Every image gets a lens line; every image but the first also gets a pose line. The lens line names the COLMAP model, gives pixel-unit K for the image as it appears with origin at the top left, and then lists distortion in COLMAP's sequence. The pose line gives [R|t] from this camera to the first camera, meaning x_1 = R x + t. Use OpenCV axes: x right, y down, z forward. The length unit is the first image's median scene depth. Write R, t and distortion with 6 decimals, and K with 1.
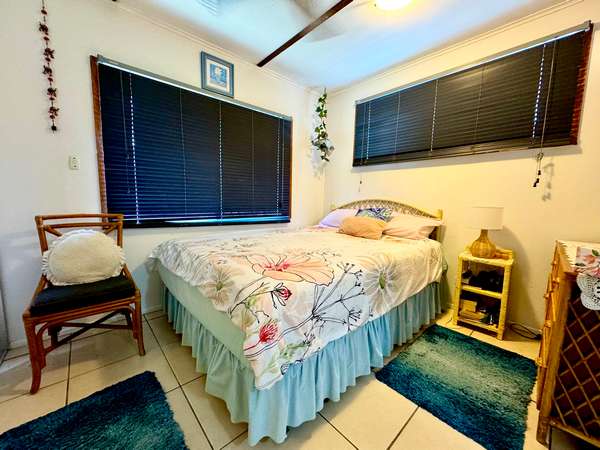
lens RADIAL K [[238.1, 0, 300.6], [0, 238.1, 224.3], [0, 0, 1]] dist [-0.003190, -0.000023]
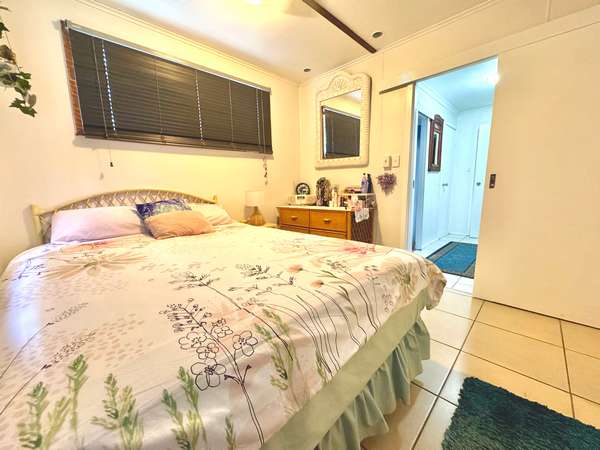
lens RADIAL K [[238.1, 0, 300.9], [0, 238.1, 225.7], [0, 0, 1]] dist [-0.003190, -0.000023]
pose [[-0.054875, -0.188888, 0.980464, -0.522542], [0.129110, 0.972358, 0.194552, -0.082180], [-0.990111, 0.137264, -0.028971, 0.595596]]
